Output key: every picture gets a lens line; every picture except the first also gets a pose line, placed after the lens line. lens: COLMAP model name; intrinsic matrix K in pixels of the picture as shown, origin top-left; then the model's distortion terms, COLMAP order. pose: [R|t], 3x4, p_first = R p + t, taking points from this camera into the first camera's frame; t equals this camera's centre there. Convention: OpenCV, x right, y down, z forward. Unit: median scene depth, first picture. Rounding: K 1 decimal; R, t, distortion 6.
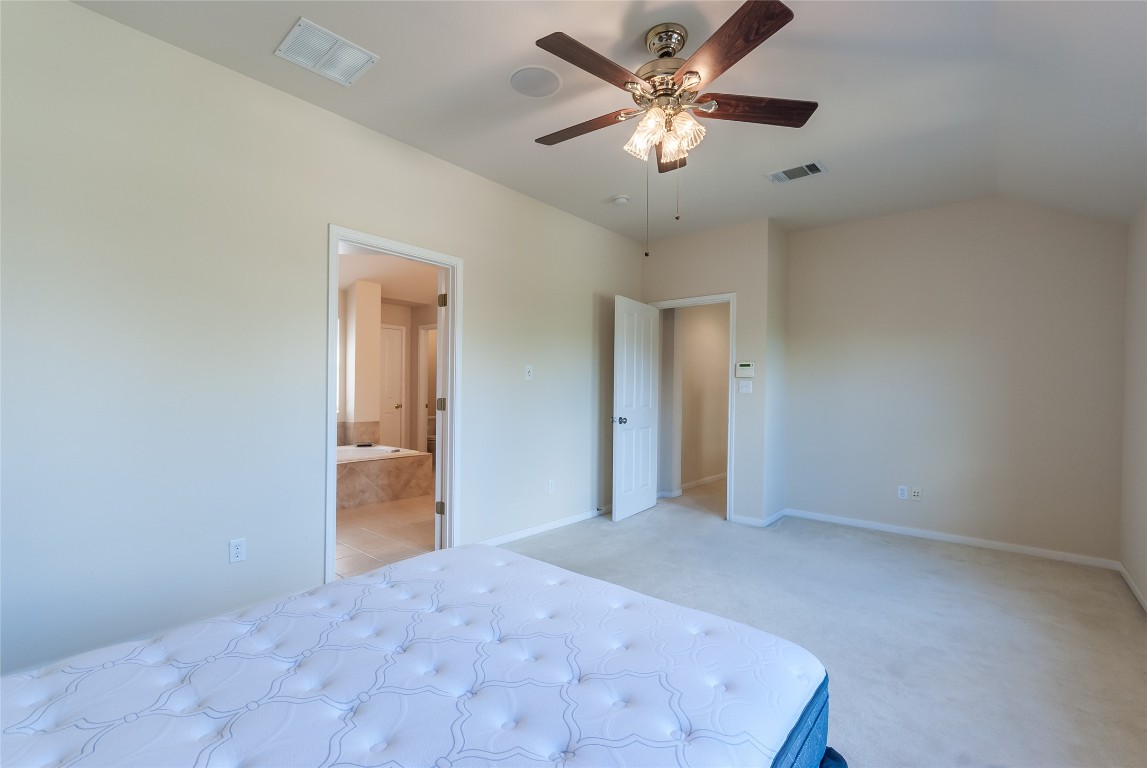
lens RADIAL K [[505.1, 0, 565.0], [0, 505.1, 385.4], [0, 0, 1]] dist [0.002527, -0.000424]
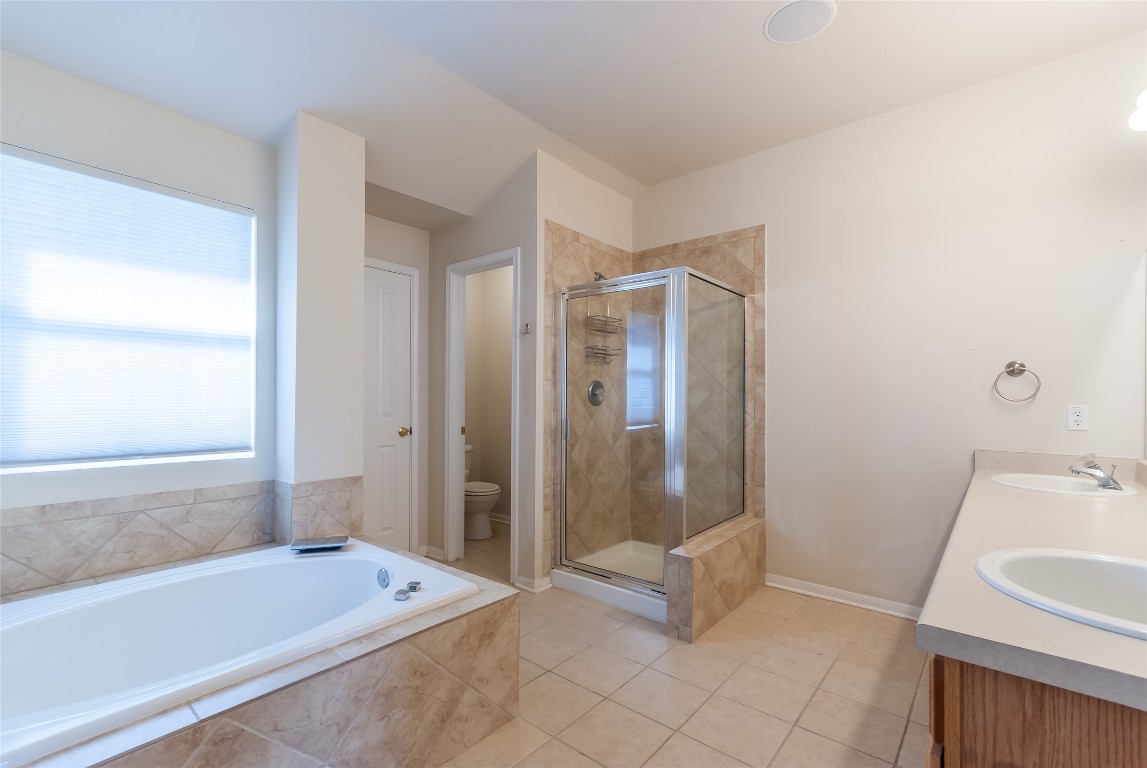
lens RADIAL K [[505.1, 0, 567.8], [0, 505.1, 394.7], [0, 0, 1]] dist [0.002527, -0.000424]
pose [[0.999919, -0.009019, 0.009019, -0.211631], [0.008987, 0.999953, 0.003611, 0.006013], [-0.009052, -0.003530, 0.999953, 0.611141]]
